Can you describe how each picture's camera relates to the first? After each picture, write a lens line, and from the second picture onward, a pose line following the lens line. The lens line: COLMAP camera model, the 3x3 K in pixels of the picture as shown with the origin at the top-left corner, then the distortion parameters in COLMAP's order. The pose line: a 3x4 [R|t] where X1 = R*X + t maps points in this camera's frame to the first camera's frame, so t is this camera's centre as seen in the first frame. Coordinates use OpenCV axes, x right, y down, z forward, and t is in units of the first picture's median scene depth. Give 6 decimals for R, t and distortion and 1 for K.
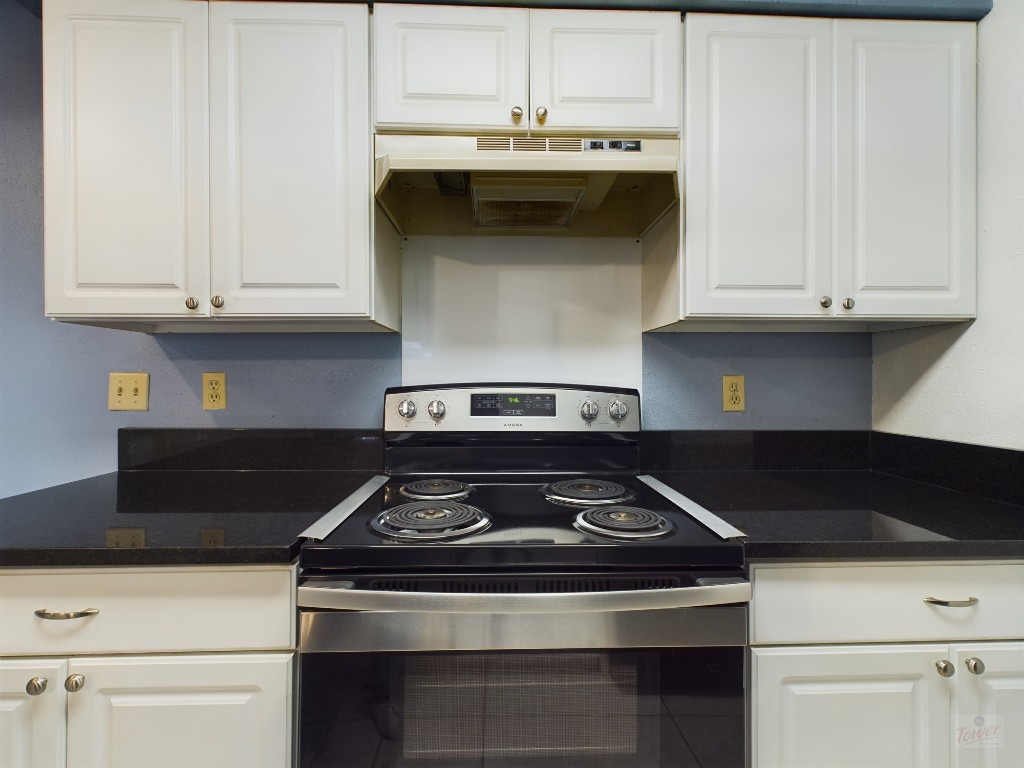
lens RADIAL K [[448.9, 0, 511.9], [0, 448.9, 377.4], [0, 0, 1]] dist [0.002041, 0.000167]
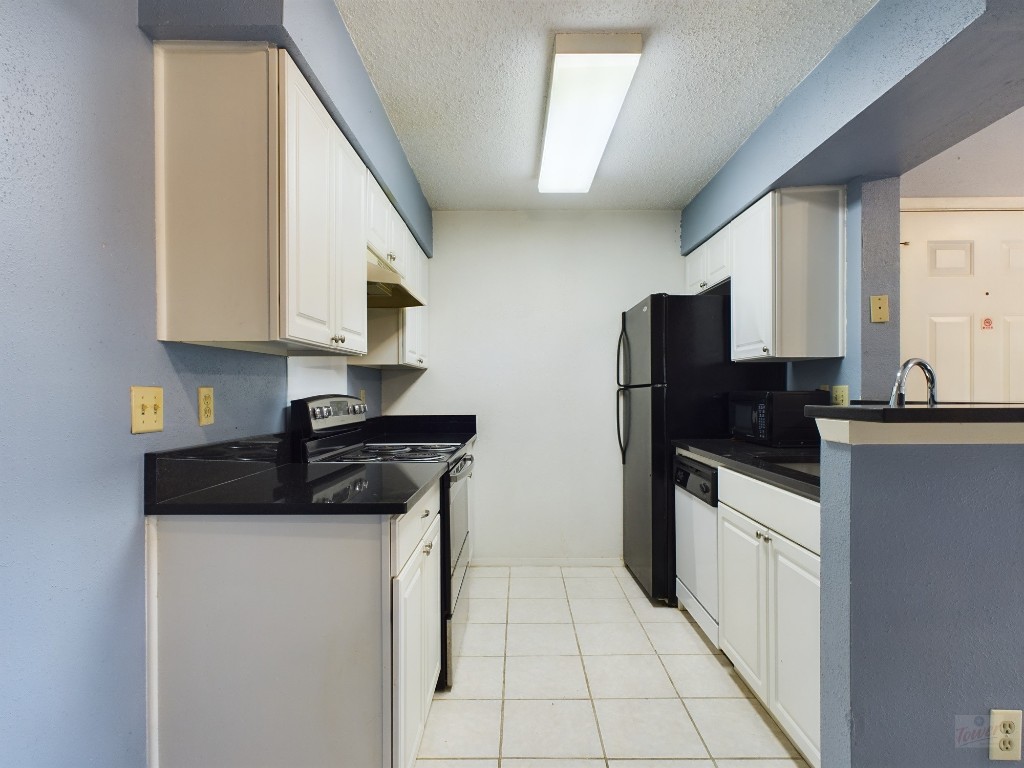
lens RADIAL K [[537.8, 0, 512.0], [0, 537.8, 384.0], [0, 0, 1]] dist [0.000511, 0.001020]
pose [[0.050477, 0.011128, 0.998663, -1.863623], [0.001647, 0.999936, -0.011225, -0.002276], [-0.998724, 0.002212, 0.050455, 0.291111]]
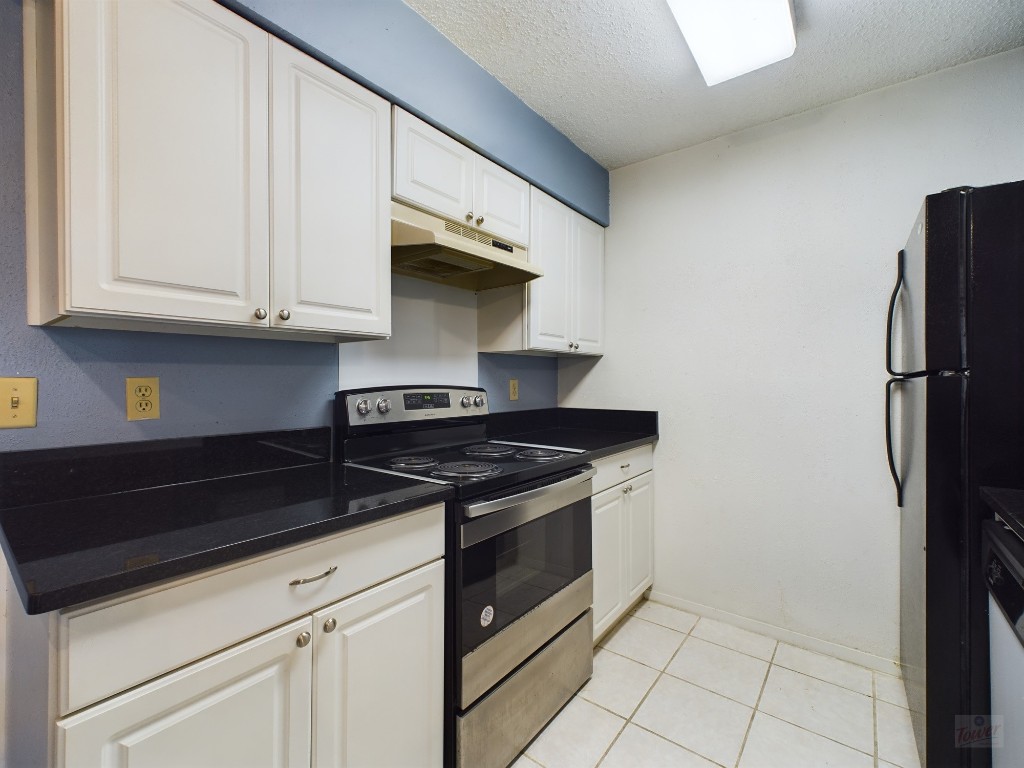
lens RADIAL K [[448.9, 0, 511.9], [0, 448.9, 377.4], [0, 0, 1]] dist [0.002041, 0.000167]
pose [[0.644542, 0.002443, 0.764565, -0.903696], [-0.001050, 0.999997, -0.002311, -0.009389], [-0.764568, 0.000687, 0.644542, -0.114332]]
